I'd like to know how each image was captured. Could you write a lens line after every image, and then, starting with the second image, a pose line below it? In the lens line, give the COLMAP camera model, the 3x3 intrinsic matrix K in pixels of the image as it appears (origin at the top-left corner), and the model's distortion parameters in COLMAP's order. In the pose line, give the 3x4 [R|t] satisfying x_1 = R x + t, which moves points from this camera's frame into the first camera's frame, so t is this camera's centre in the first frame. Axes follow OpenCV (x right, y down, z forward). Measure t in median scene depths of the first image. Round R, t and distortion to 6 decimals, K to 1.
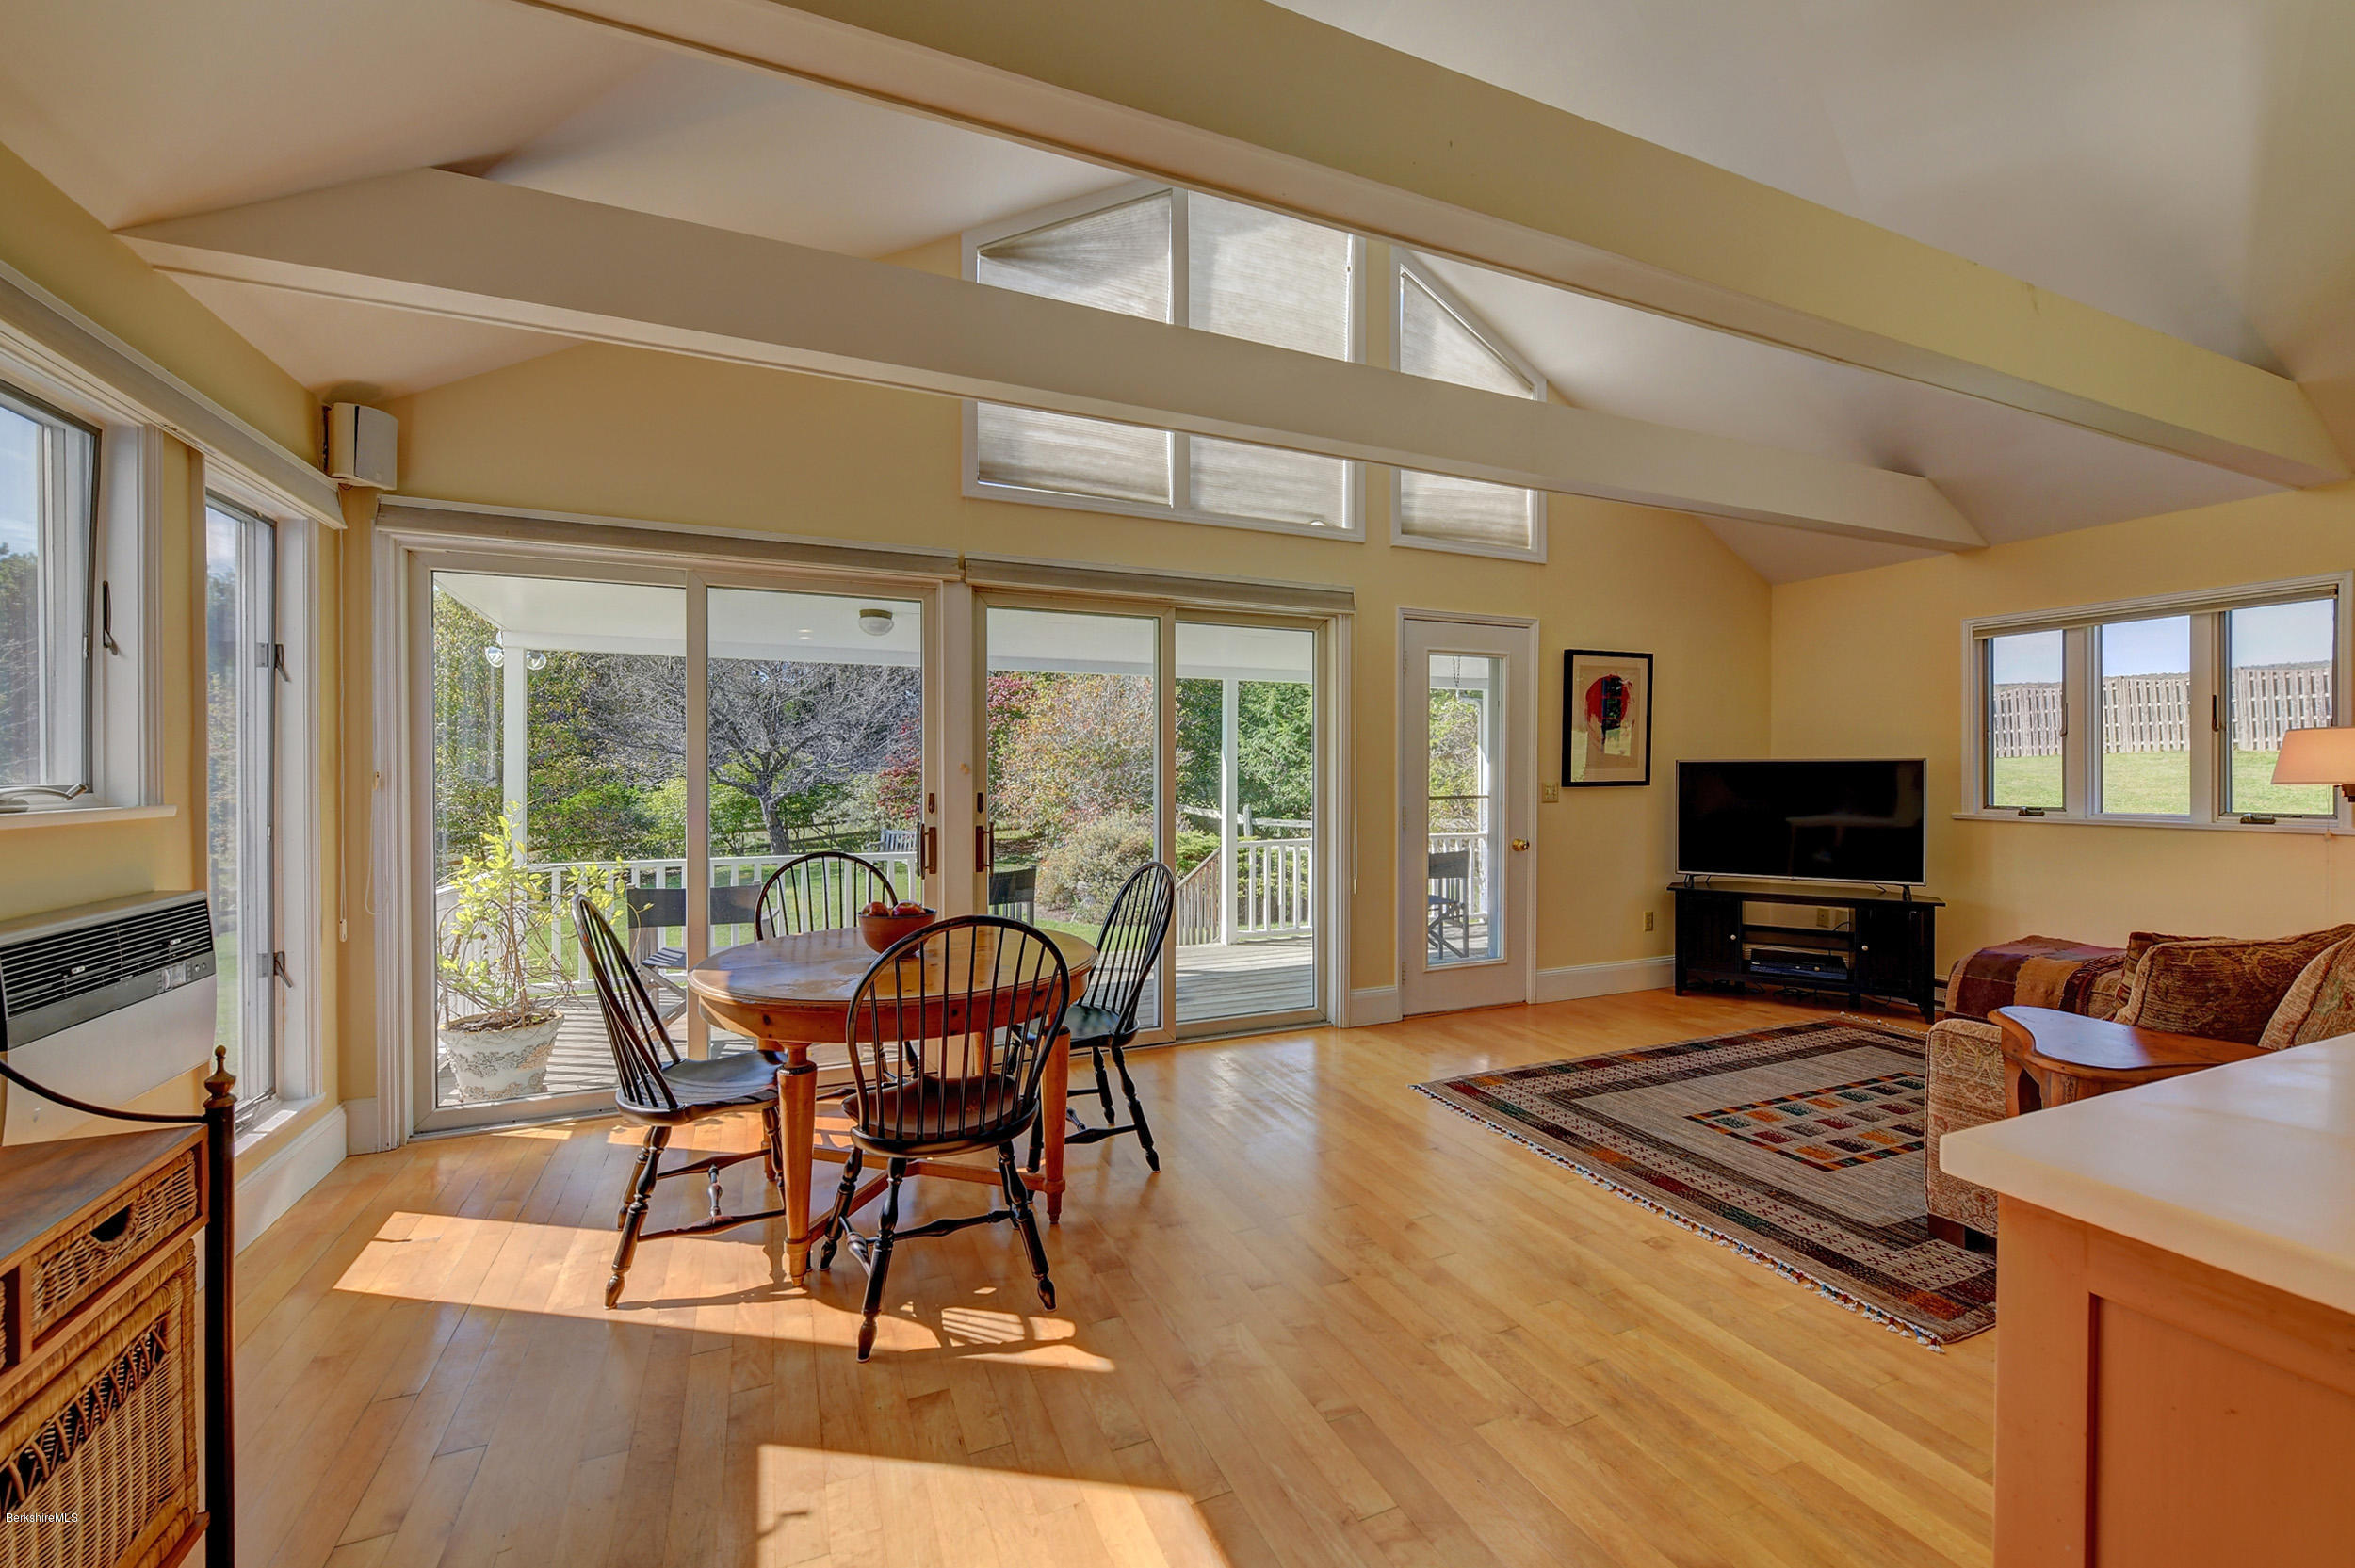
lens RADIAL K [[957.6, 0, 1193.4], [0, 957.6, 757.3], [0, 0, 1]] dist [0.001974, 0.000442]
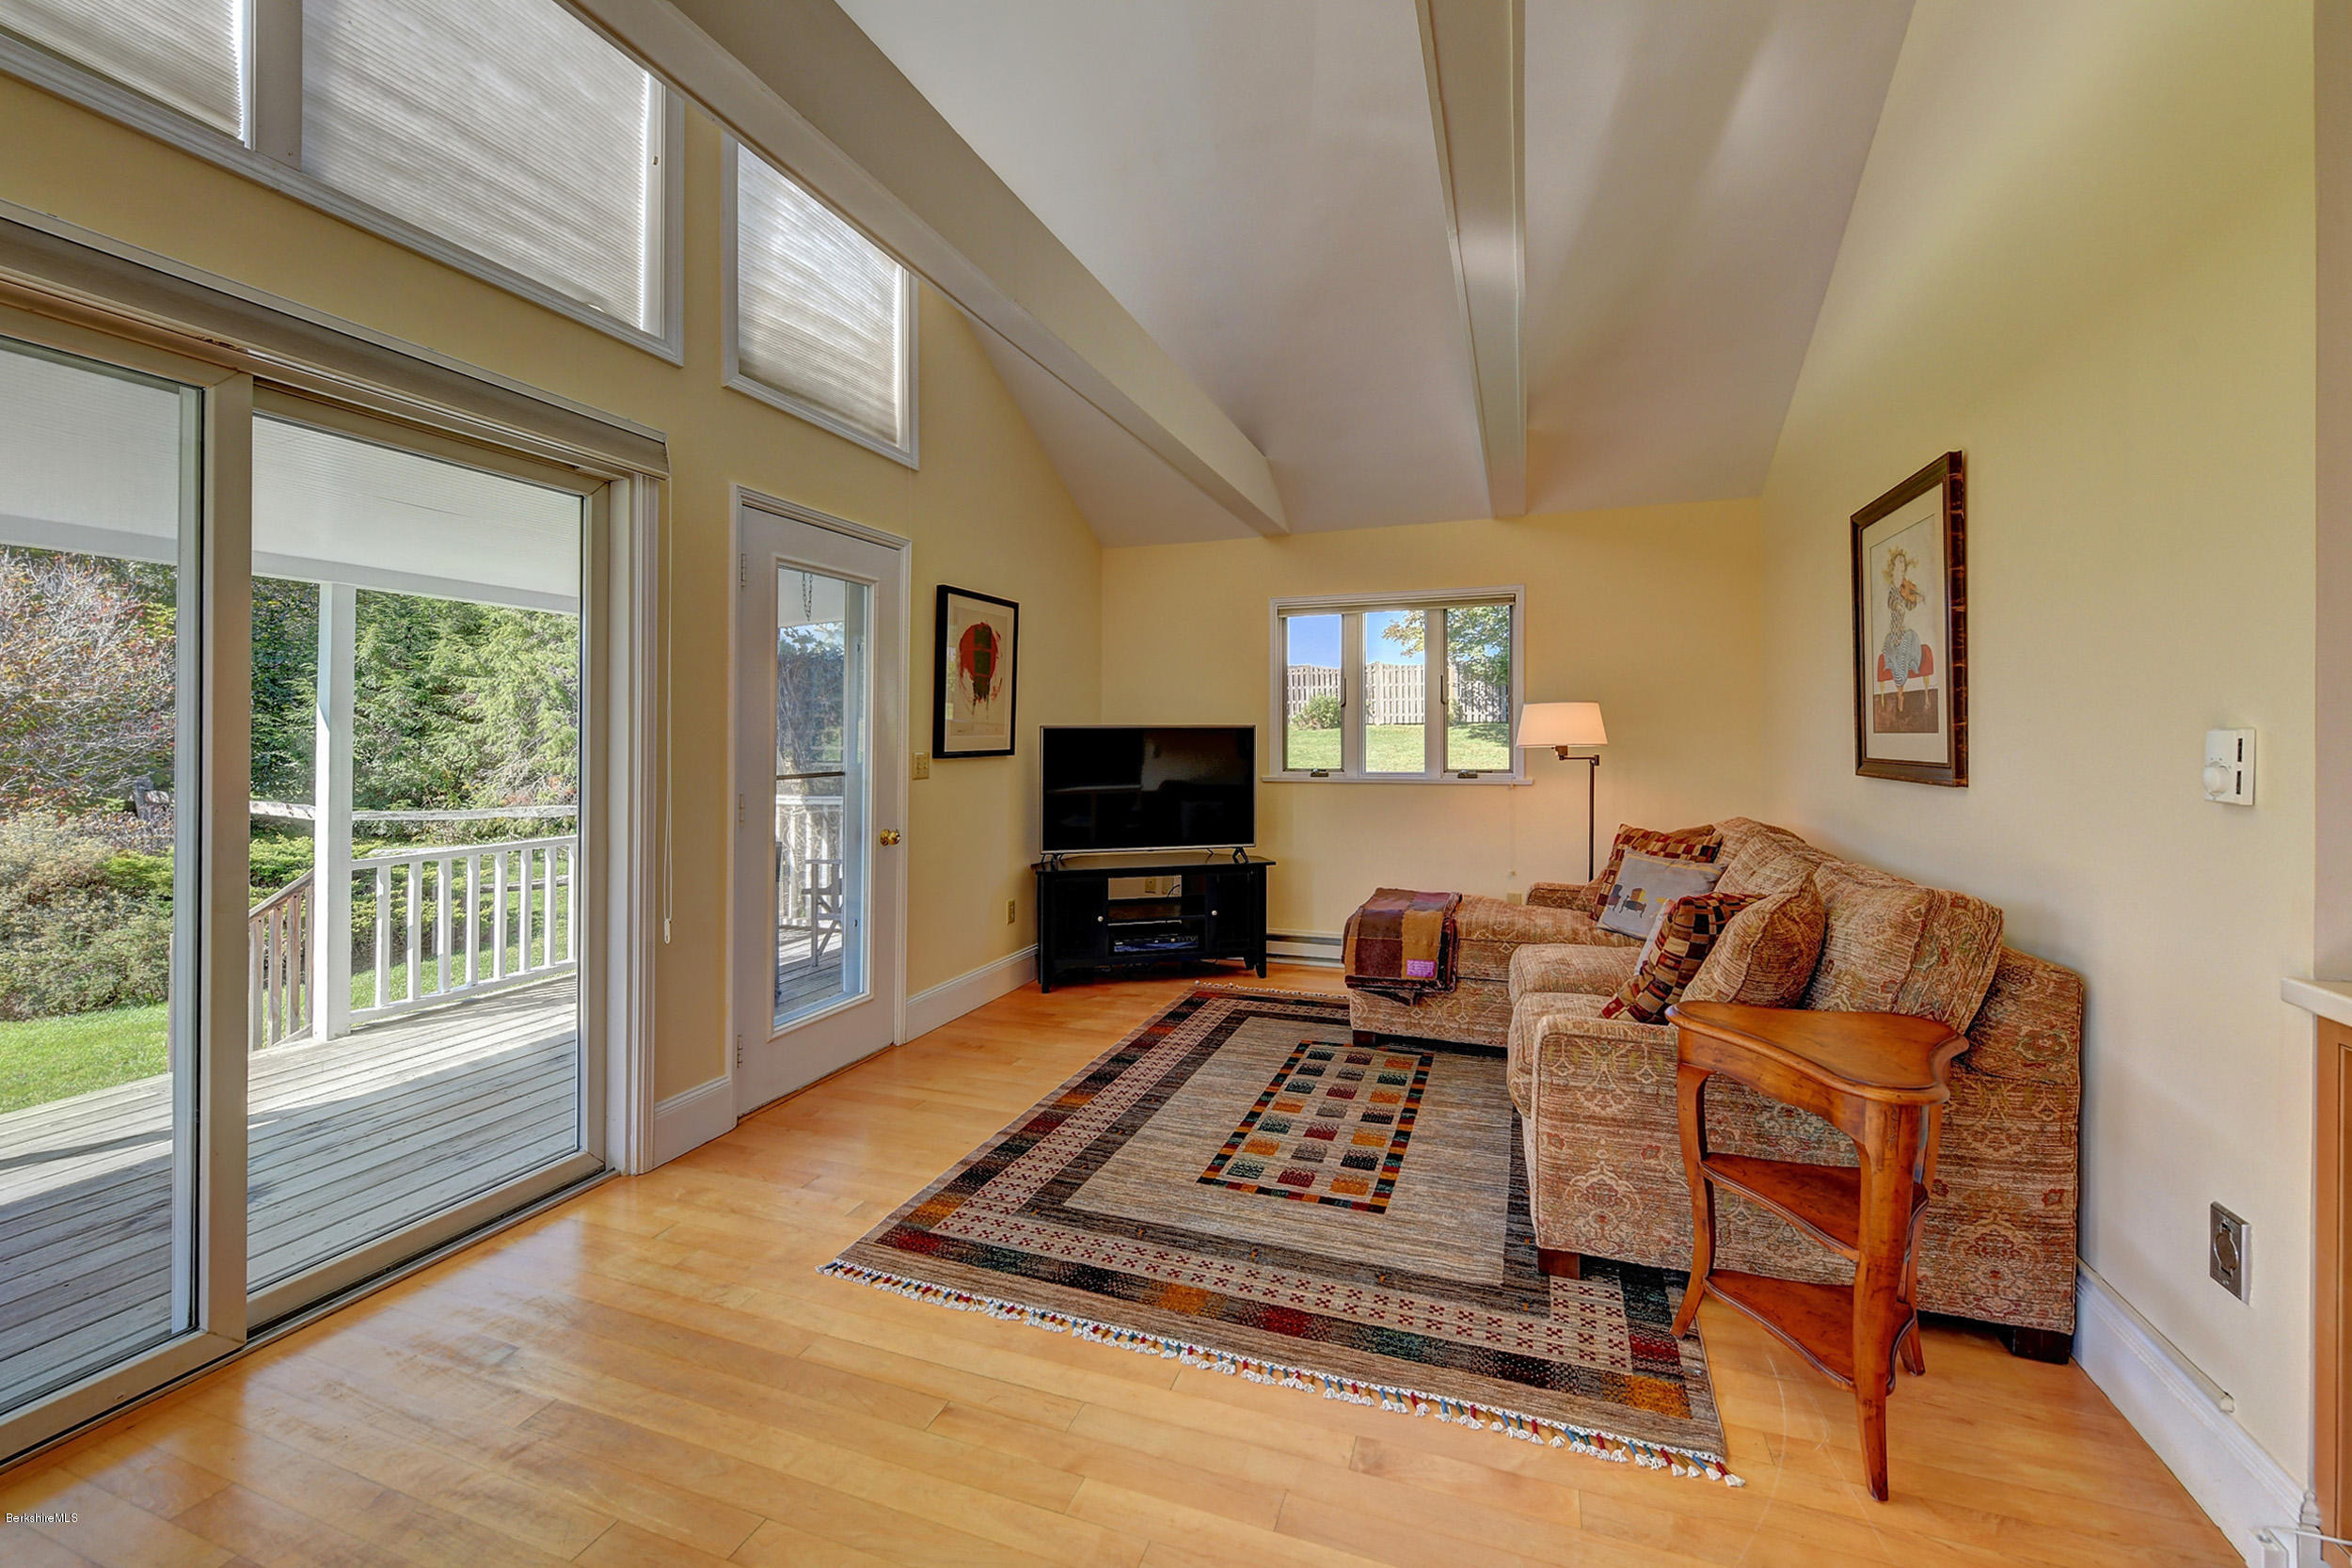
lens RADIAL K [[937.9, 0, 1196.9], [0, 937.9, 727.7], [0, 0, 1]] dist [0.000870, 0.000074]
pose [[0.683352, 0.006209, 0.730063, -0.034204], [-0.007130, 0.999973, -0.001831, 0.006296], [-0.730055, -0.003954, 0.683377, 0.356145]]
